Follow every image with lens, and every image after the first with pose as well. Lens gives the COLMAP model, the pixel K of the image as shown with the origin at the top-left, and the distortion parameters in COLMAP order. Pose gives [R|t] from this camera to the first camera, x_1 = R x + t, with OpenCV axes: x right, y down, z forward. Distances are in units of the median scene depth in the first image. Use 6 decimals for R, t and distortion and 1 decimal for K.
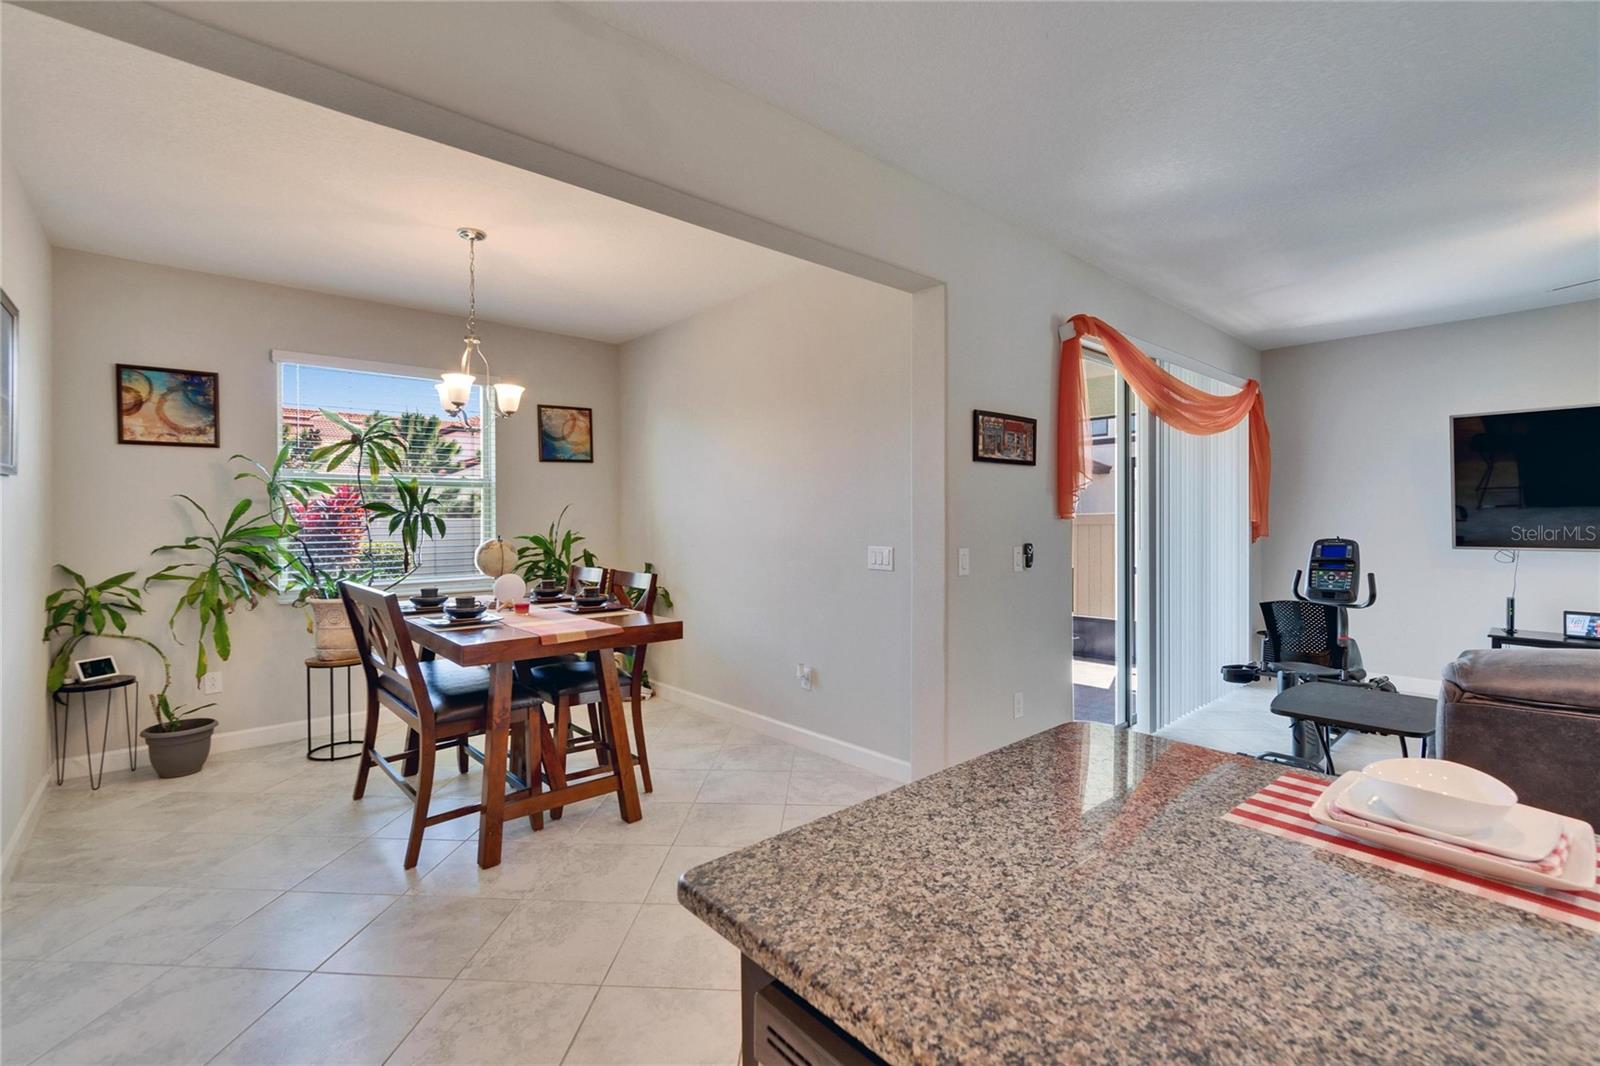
lens RADIAL K [[708.9, 0, 798.7], [0, 708.9, 522.0], [0, 0, 1]] dist [-0.005306, 0.000833]
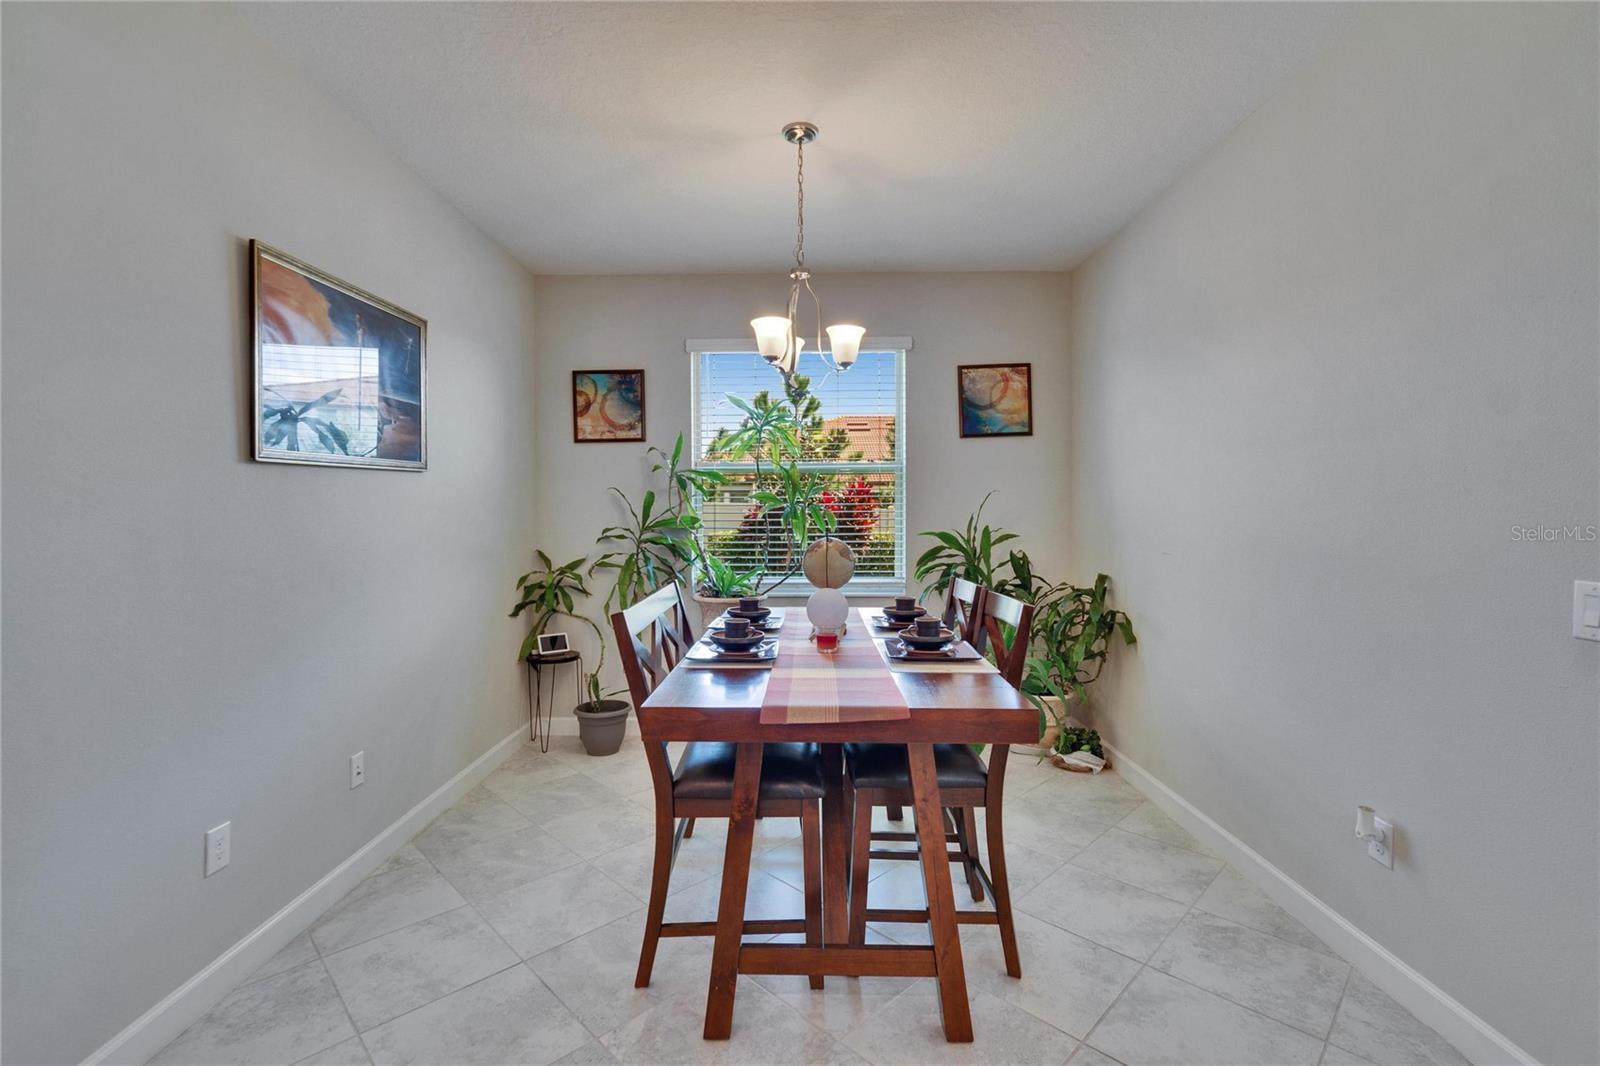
lens RADIAL K [[708.9, 0, 788.5], [0, 708.9, 518.8], [0, 0, 1]] dist [-0.005306, 0.000833]
pose [[0.737733, 0.008578, -0.675038, 0.038787], [-0.003319, 0.999953, 0.009080, -0.002130], [0.675085, -0.004458, 0.737727, 0.404350]]
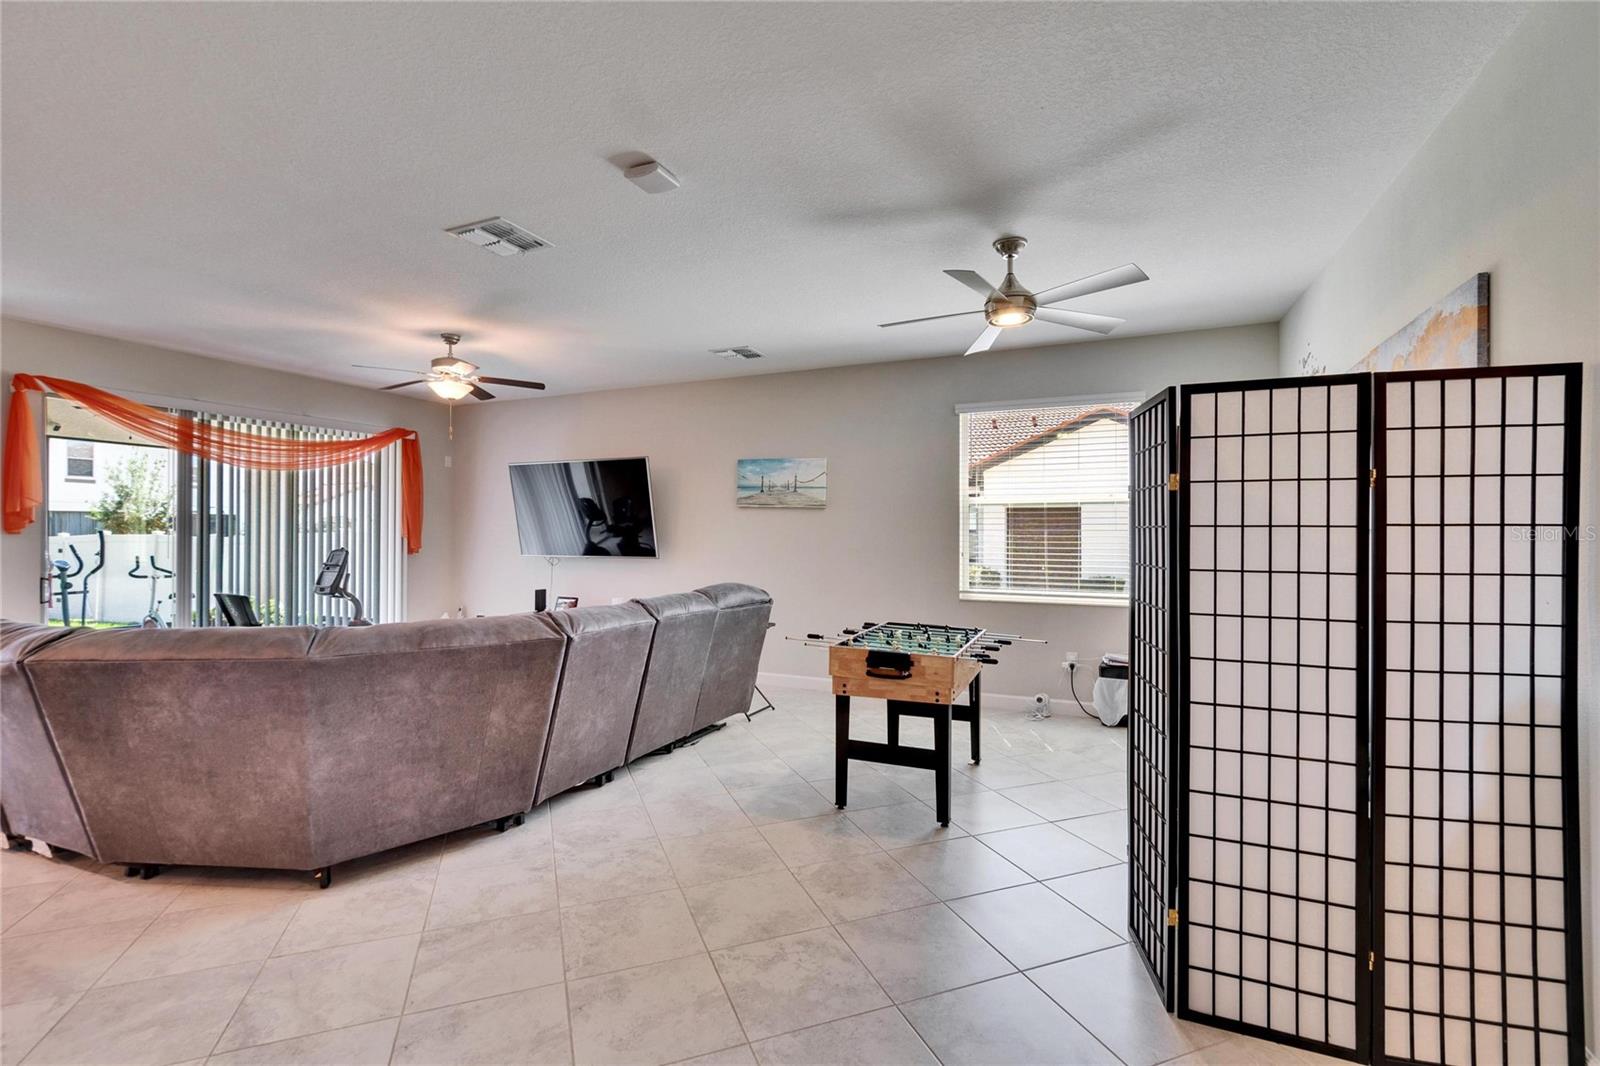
lens RADIAL K [[708.9, 0, 785.4], [0, 708.9, 530.4], [0, 0, 1]] dist [-0.005306, 0.000833]
pose [[0.914408, 0.007717, 0.404720, 1.109862], [-0.003875, 0.999939, -0.010311, -0.003407], [-0.404775, 0.007860, 0.914382, -0.686867]]
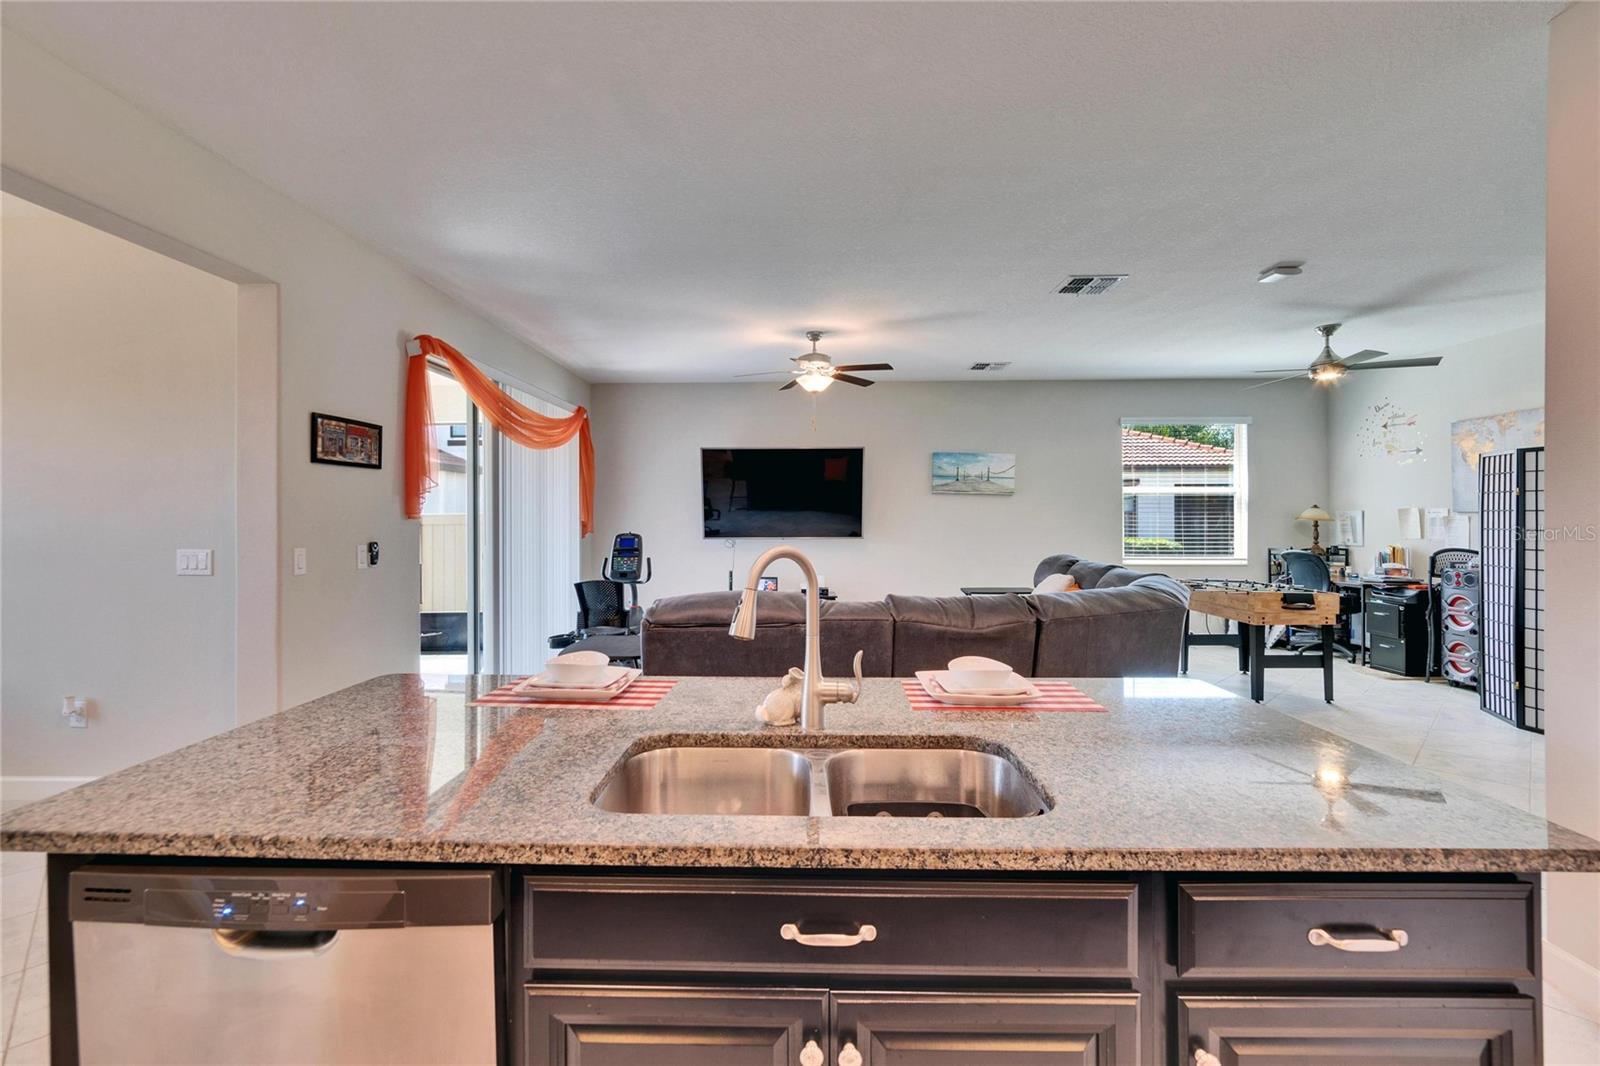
lens RADIAL K [[708.9, 0, 783.1], [0, 708.9, 518.2], [0, 0, 1]] dist [-0.005306, 0.000833]
pose [[0.691659, 0.000848, 0.722223, -0.017371], [0.001950, 0.999993, -0.003042, -0.000655], [-0.722221, 0.003513, 0.691653, -0.171398]]
